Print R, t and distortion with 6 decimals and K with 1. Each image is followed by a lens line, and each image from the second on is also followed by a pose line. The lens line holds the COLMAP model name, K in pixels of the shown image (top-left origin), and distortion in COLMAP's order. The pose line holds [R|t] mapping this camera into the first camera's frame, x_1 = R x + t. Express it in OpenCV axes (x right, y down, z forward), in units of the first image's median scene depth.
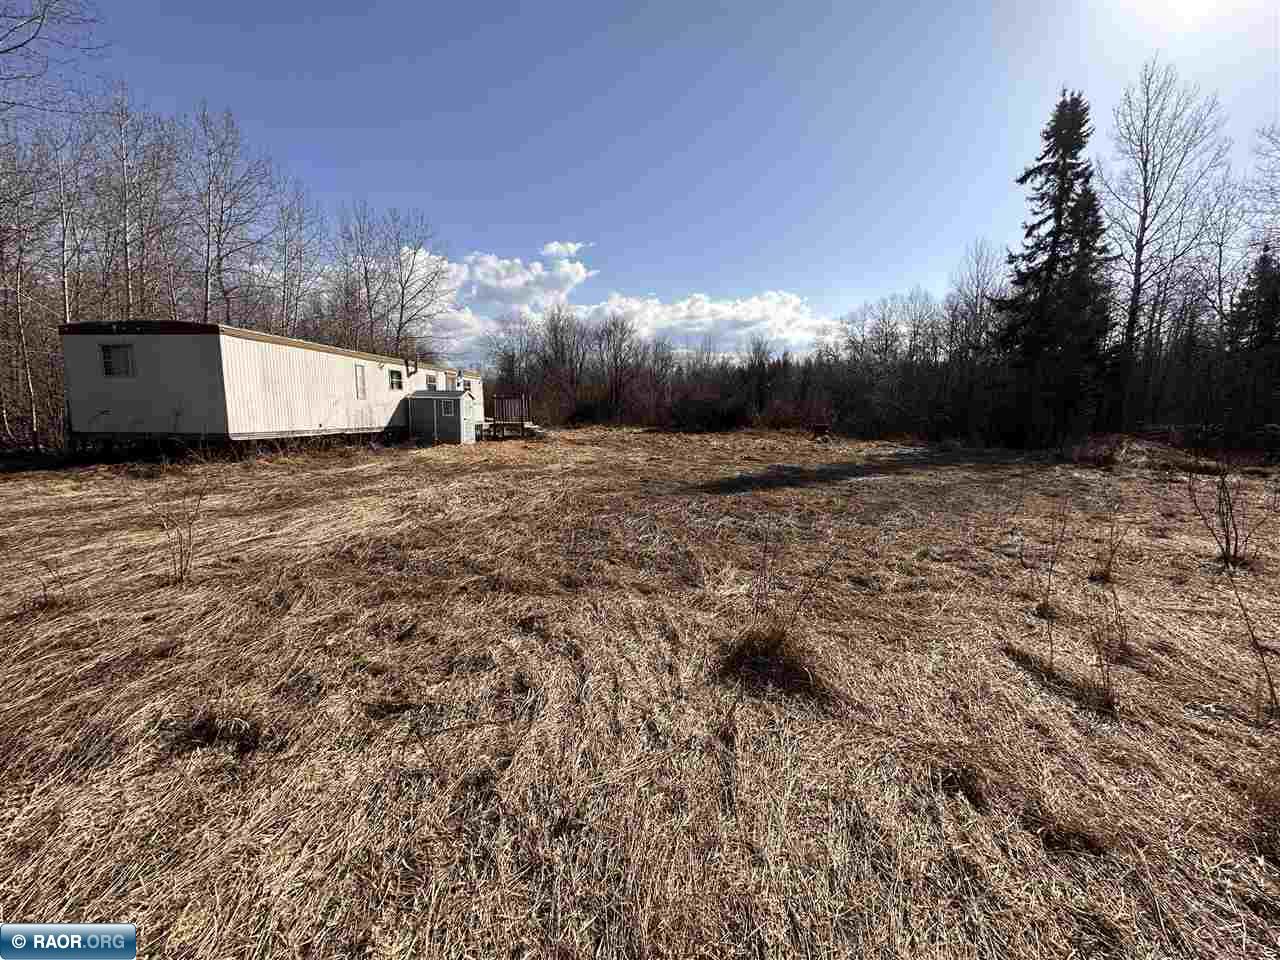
lens RADIAL K [[509.4, 0, 639.3], [0, 509.4, 479.2], [0, 0, 1]] dist [0.001246, 0.000143]
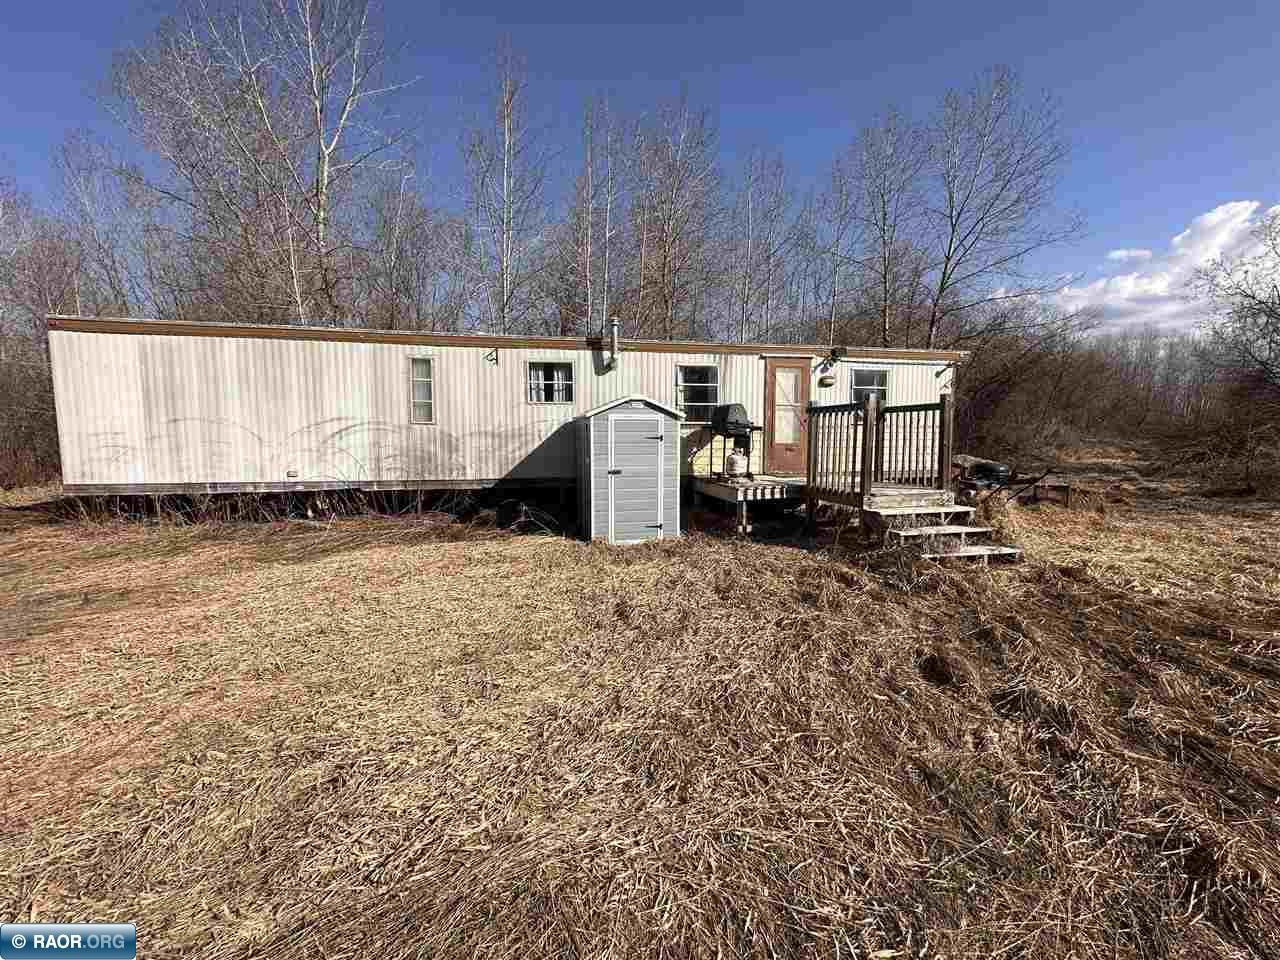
lens RADIAL K [[509.4, 0, 636.7], [0, 509.4, 479.2], [0, 0, 1]] dist [0.001246, 0.000143]
pose [[0.981275, -0.002631, 0.192596, -0.468665], [0.018937, 0.996380, -0.082872, -0.061655], [-0.191681, 0.084968, 0.977772, 0.508997]]
